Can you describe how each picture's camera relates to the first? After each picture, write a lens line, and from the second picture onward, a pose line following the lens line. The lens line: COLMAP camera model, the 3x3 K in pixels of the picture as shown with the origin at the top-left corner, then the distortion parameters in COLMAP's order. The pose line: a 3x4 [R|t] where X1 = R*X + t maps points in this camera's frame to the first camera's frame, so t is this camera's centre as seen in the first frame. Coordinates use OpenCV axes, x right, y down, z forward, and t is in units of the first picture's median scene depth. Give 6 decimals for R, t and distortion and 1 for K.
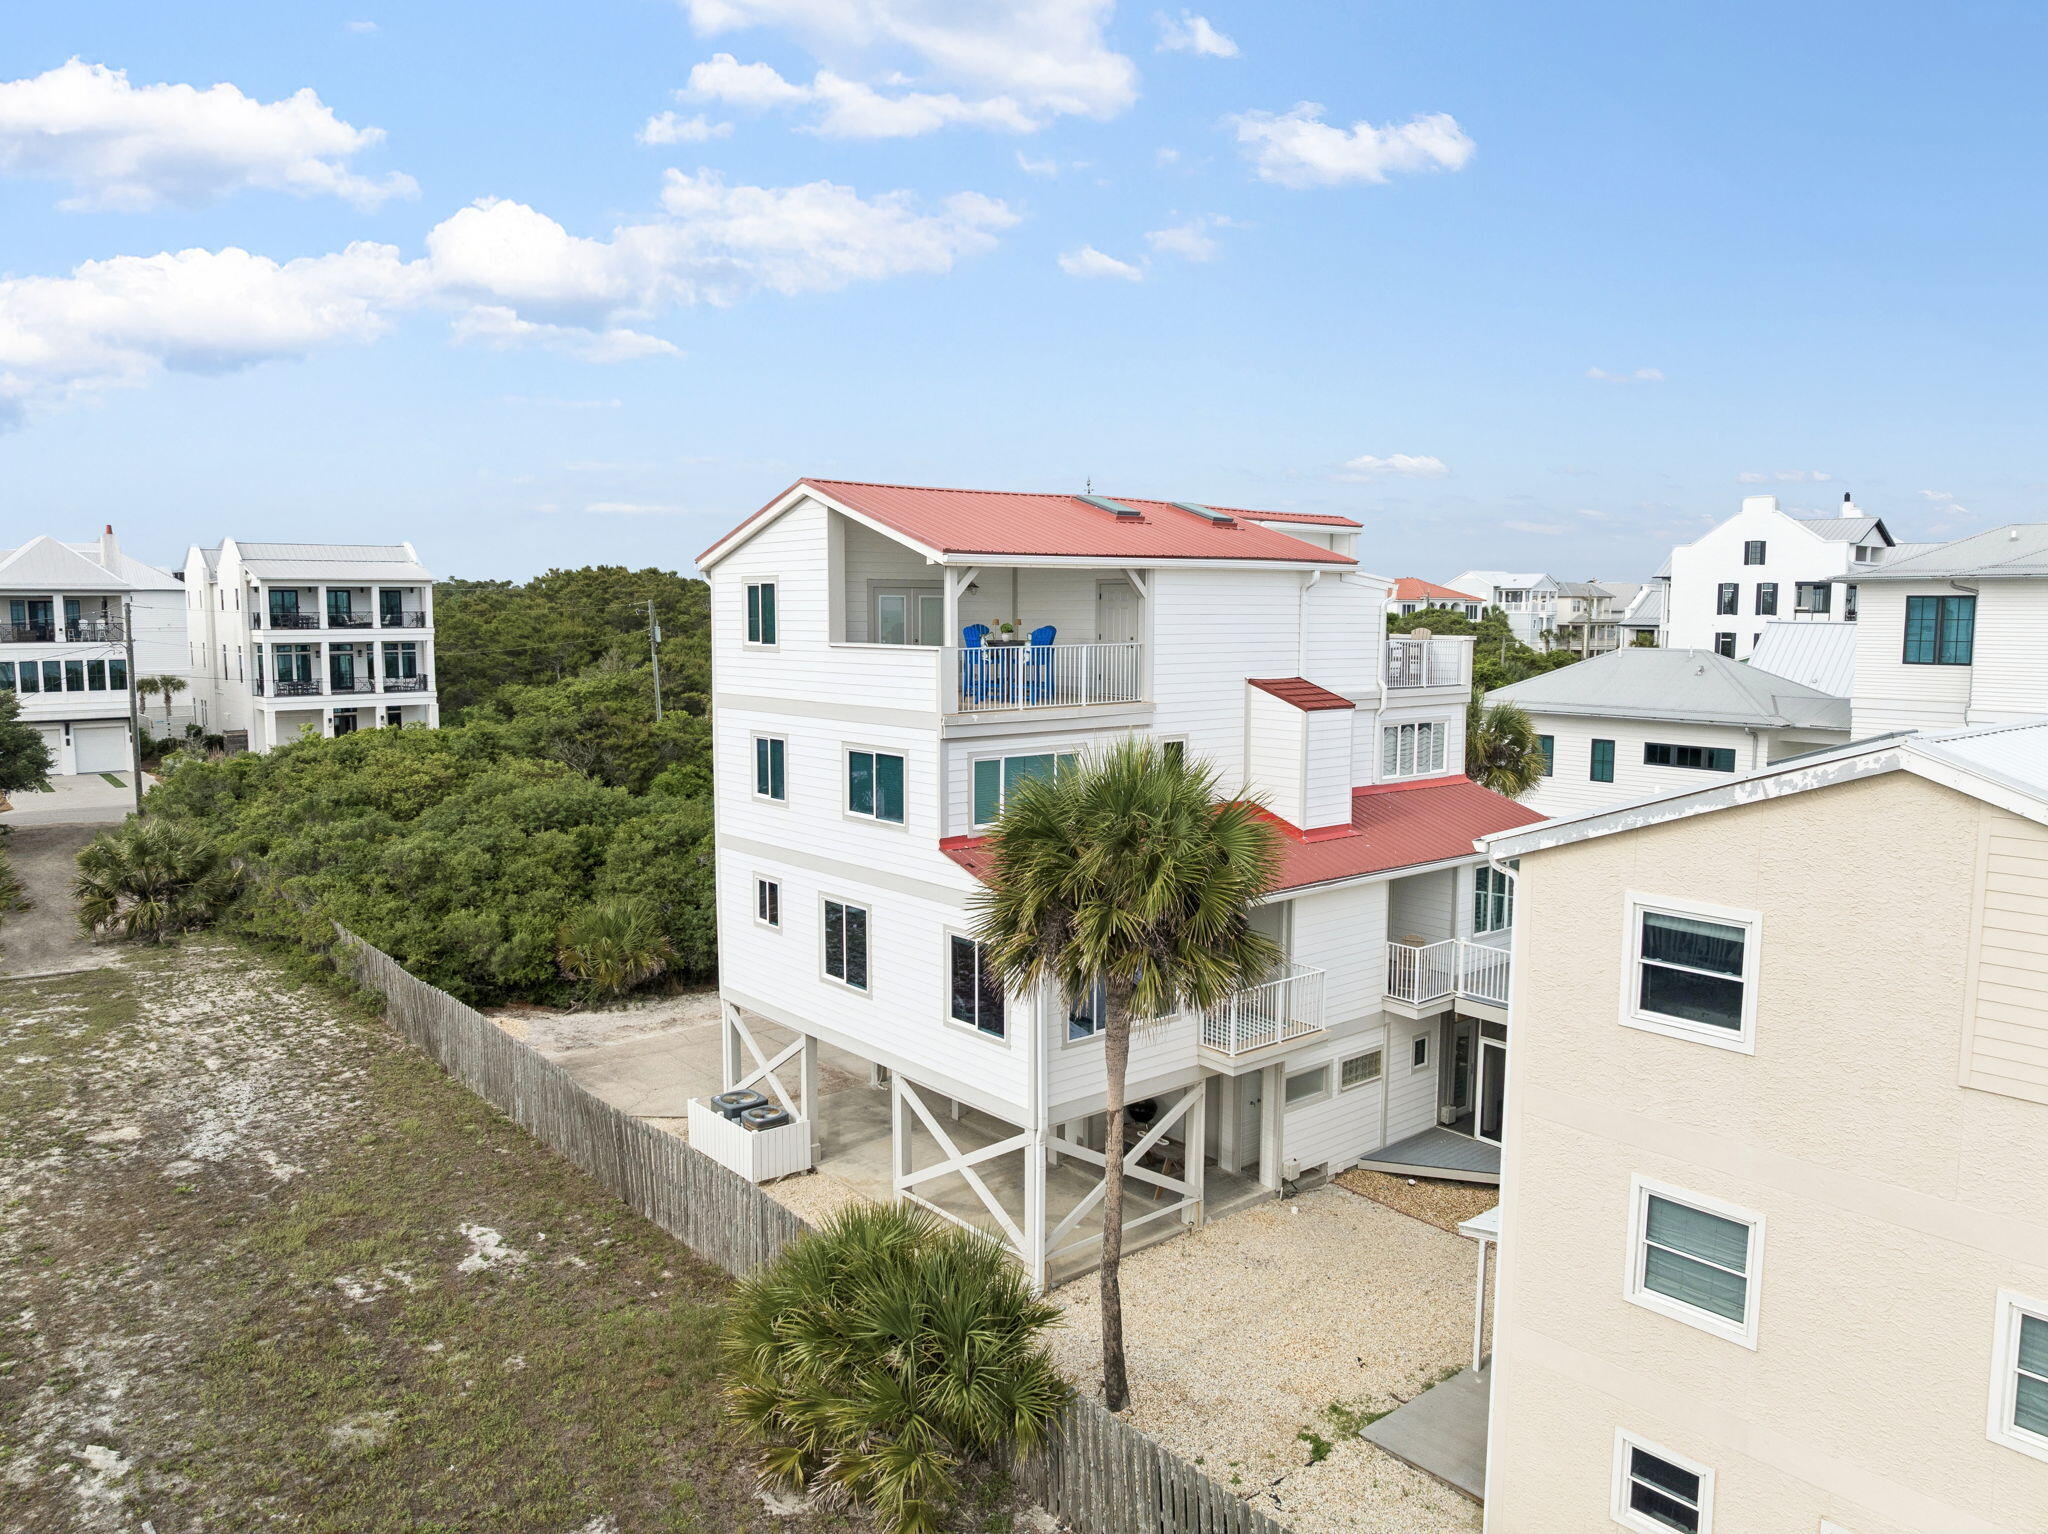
lens RADIAL K [[1443.3, 0, 1024.0], [0, 1443.3, 767.0], [0, 0, 1]] dist [-0.056945, 0.029873]
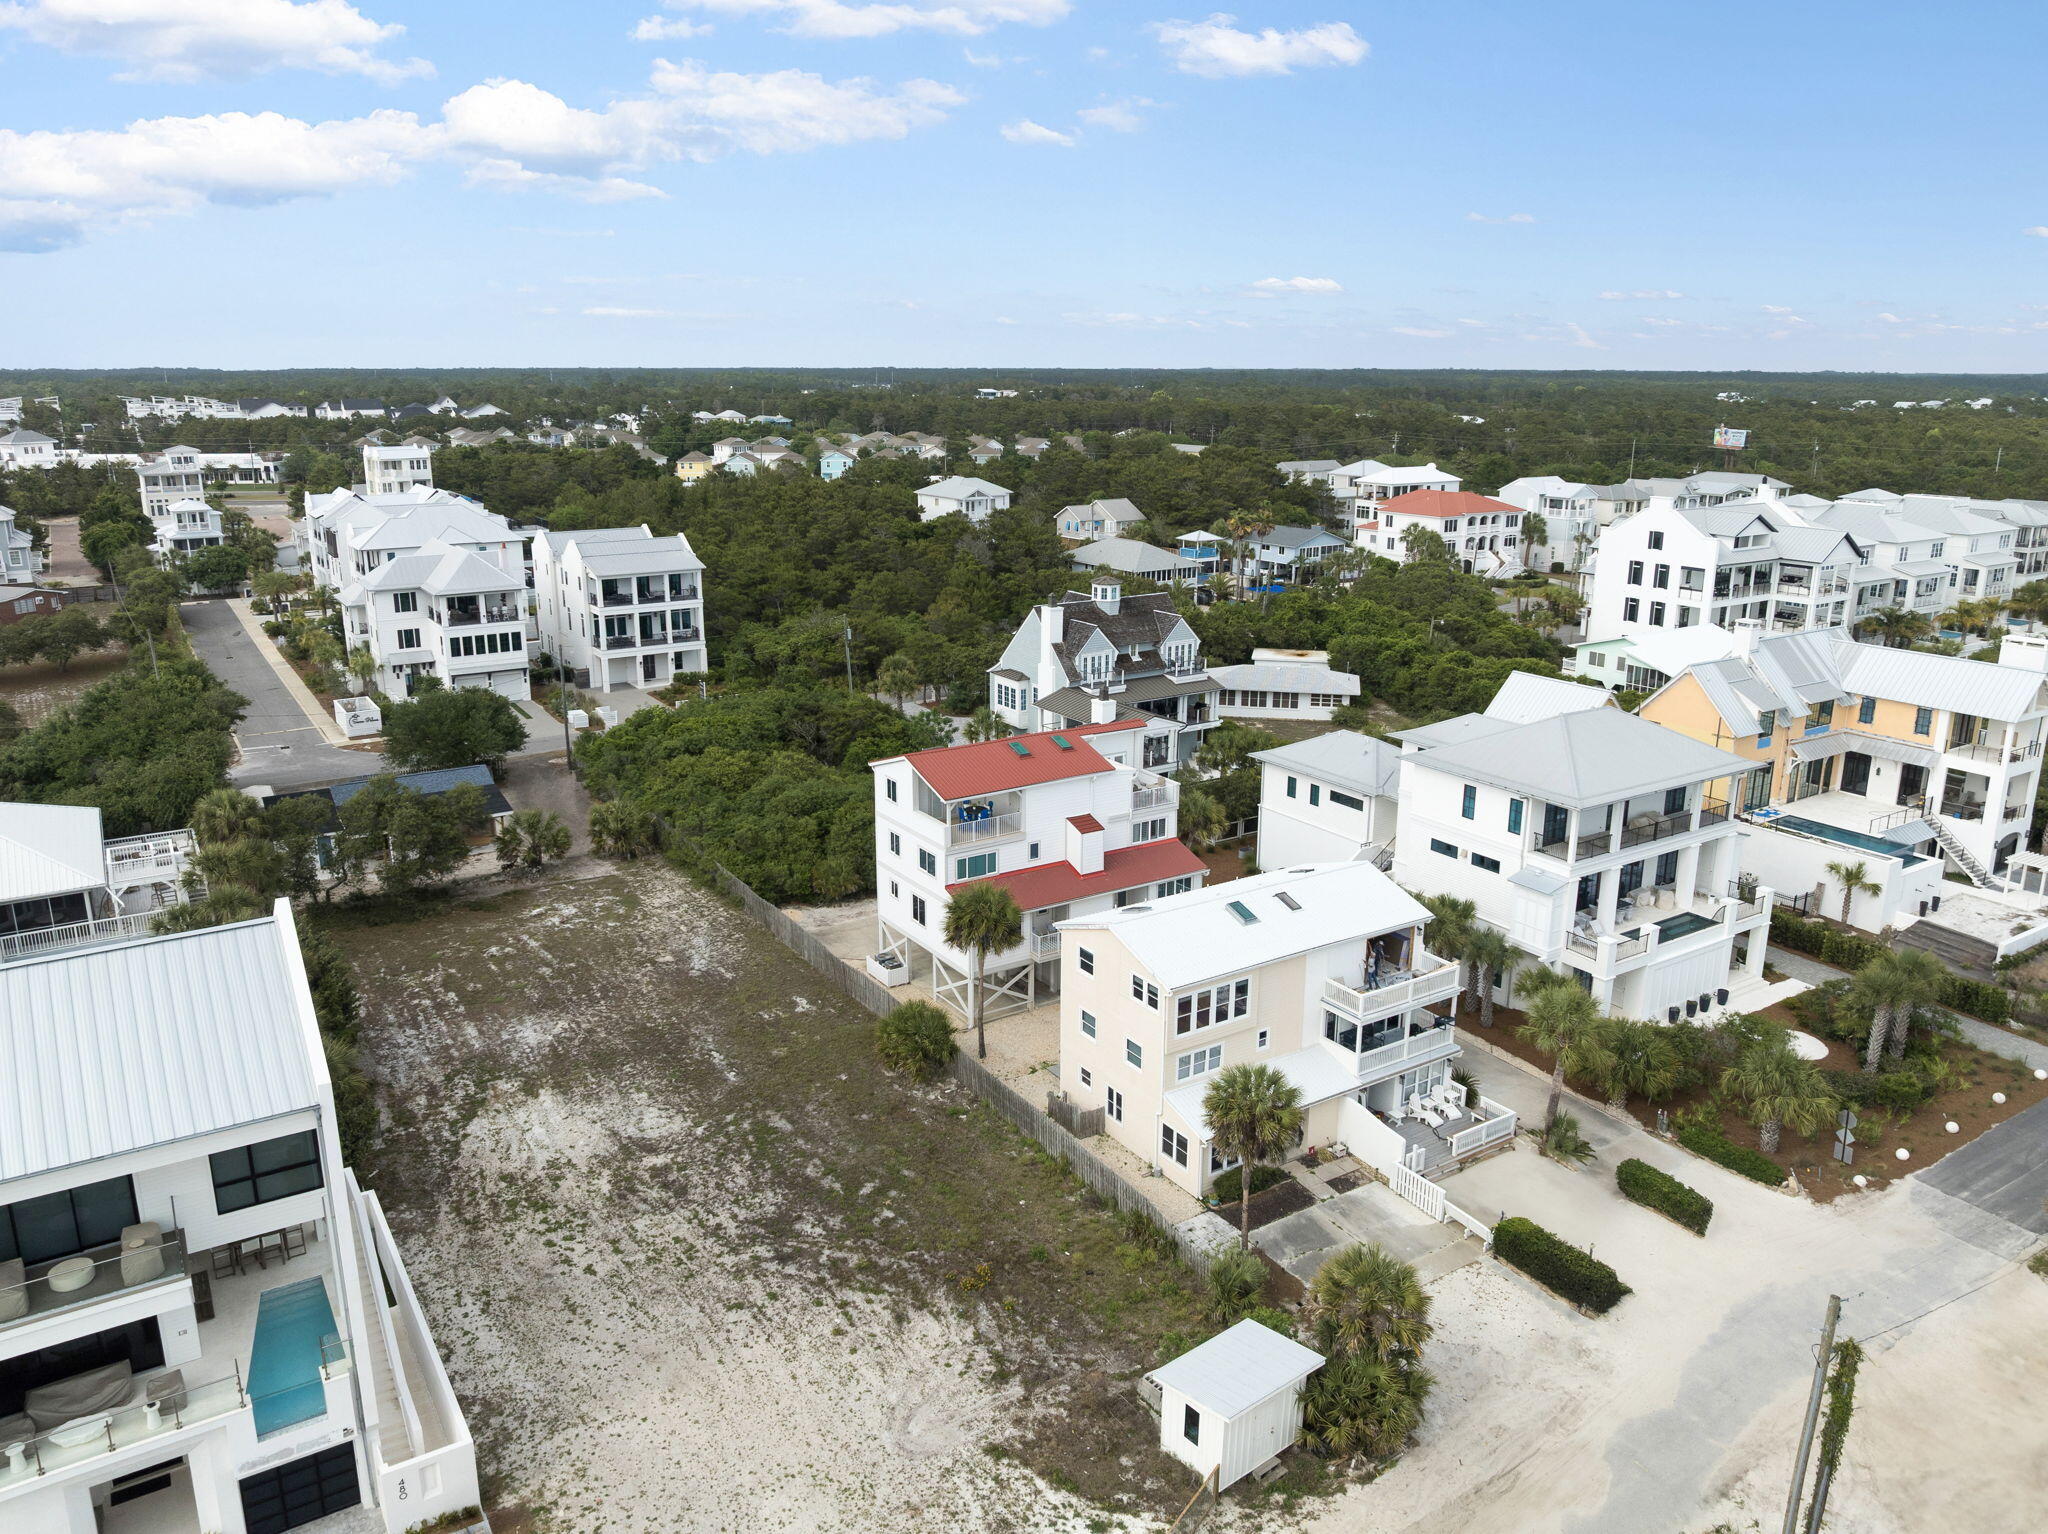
lens RADIAL K [[1453.9, 0, 1024.0], [0, 1453.9, 767.0], [0, 0, 1]] dist [-0.012365, -0.001204]
pose [[0.991959, 0.033480, -0.122051, 0.420424], [-0.013729, 0.987151, 0.159201, -0.610346], [0.125813, -0.156245, 0.979673, -1.748222]]
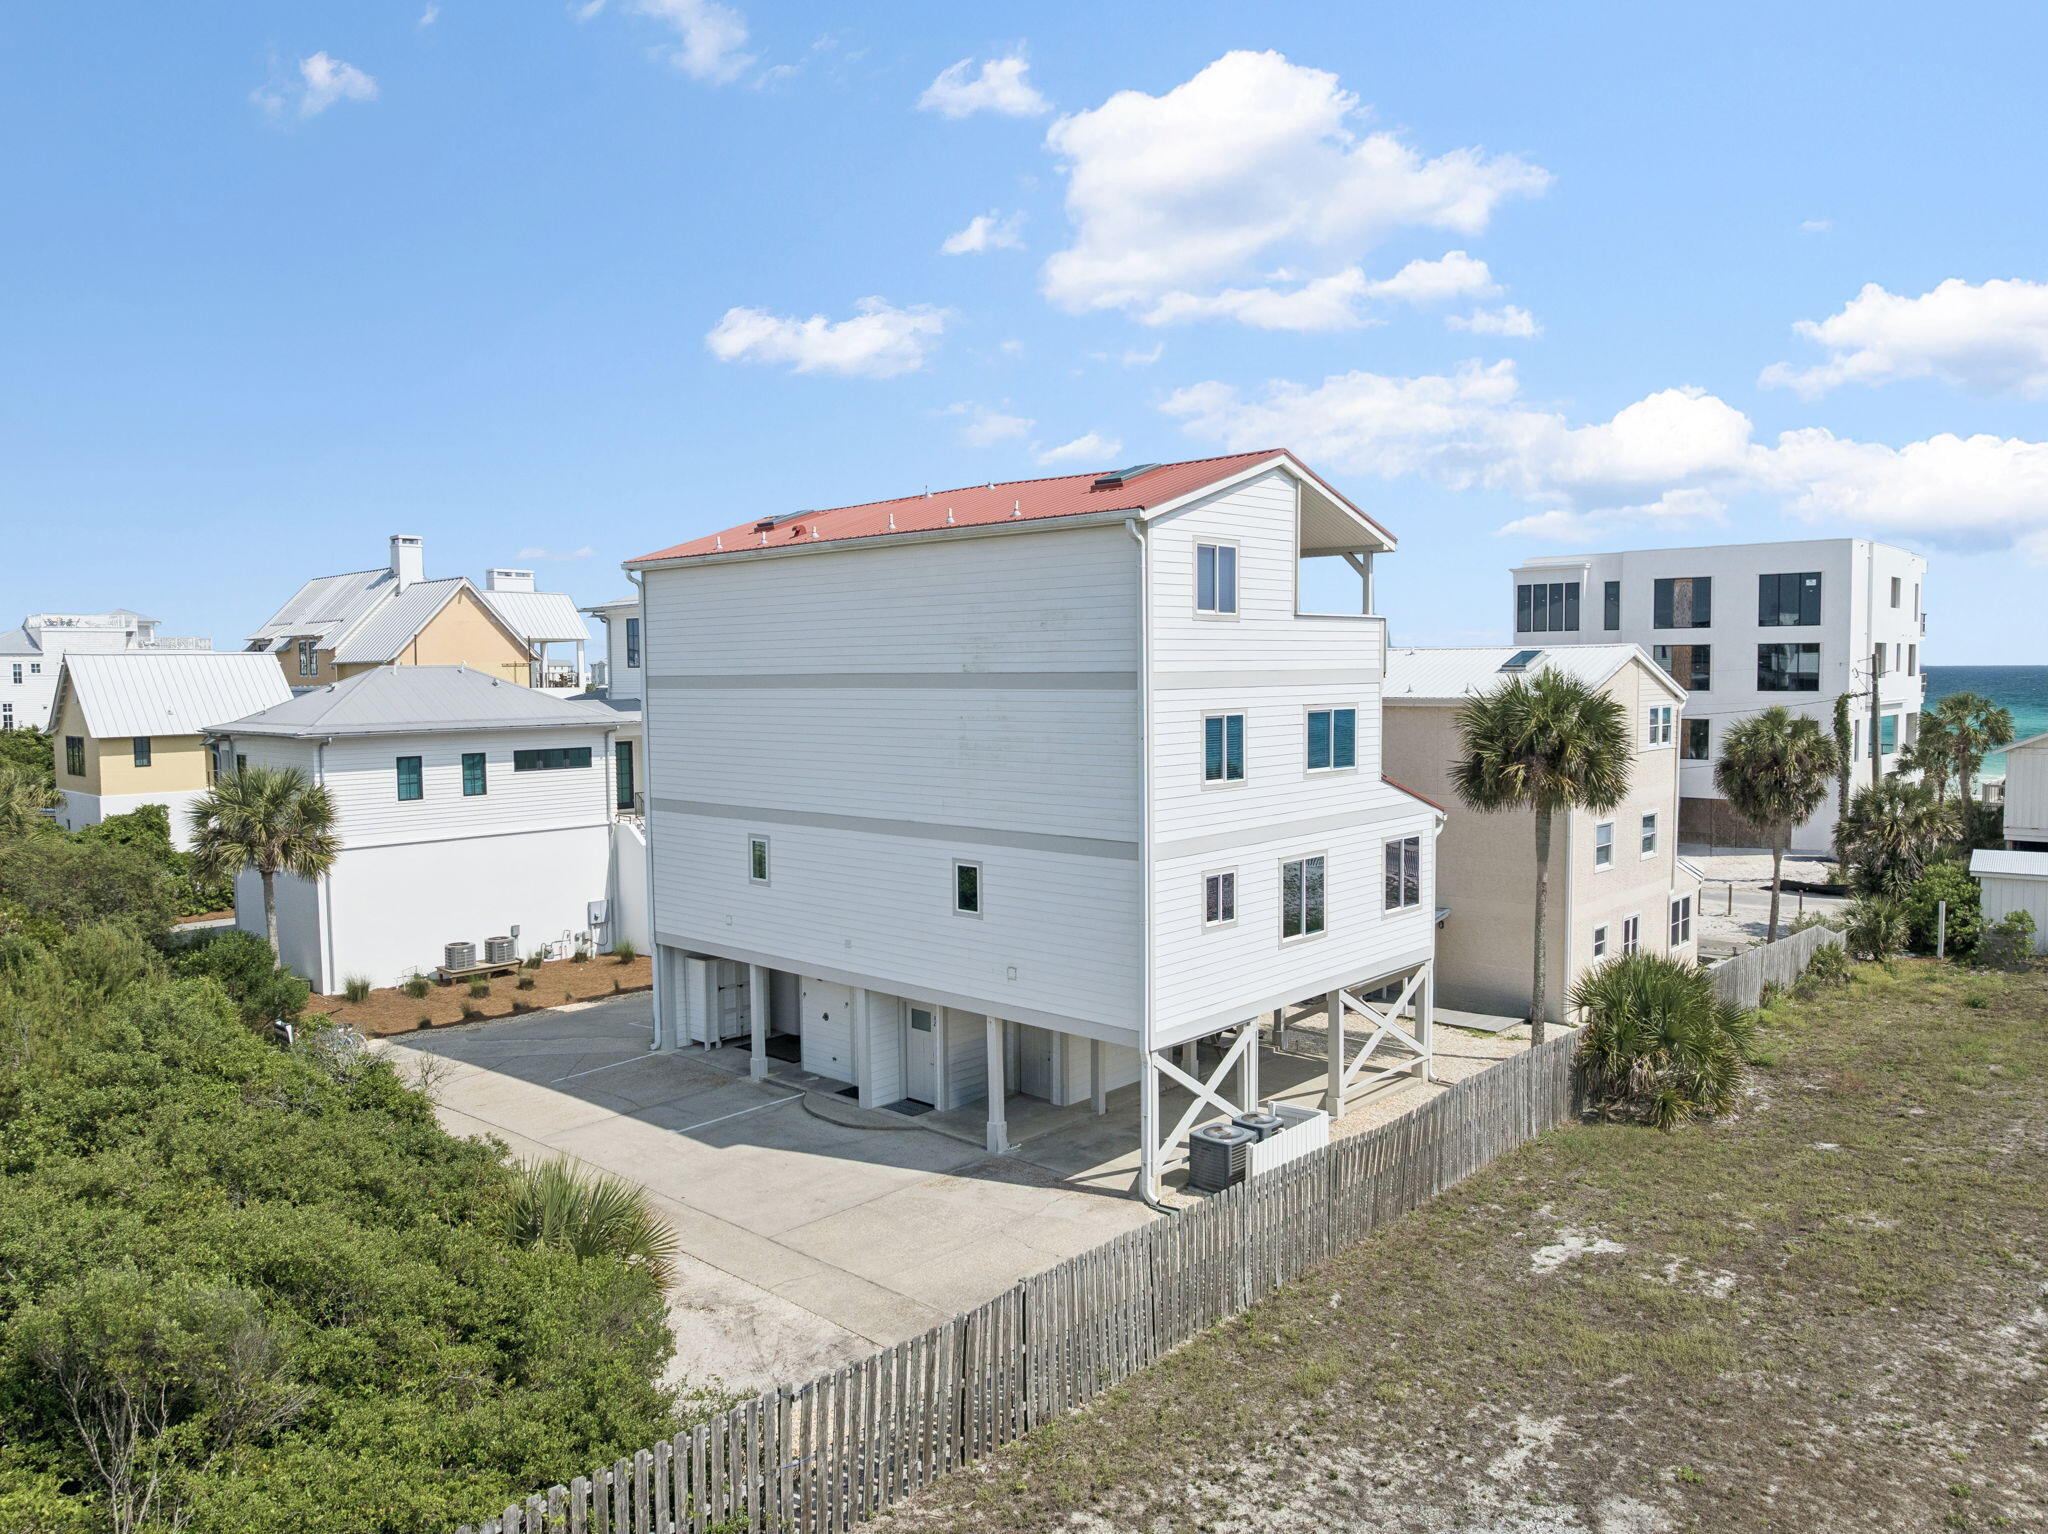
lens RADIAL K [[1443.3, 0, 1024.0], [0, 1443.3, 767.0], [0, 0, 1]] dist [-0.056945, 0.029873]
pose [[-0.123815, -0.067740, 0.989990, -1.078680], [0.116811, 0.989736, 0.082332, -0.078697], [-0.985406, 0.125836, -0.114631, 1.245446]]
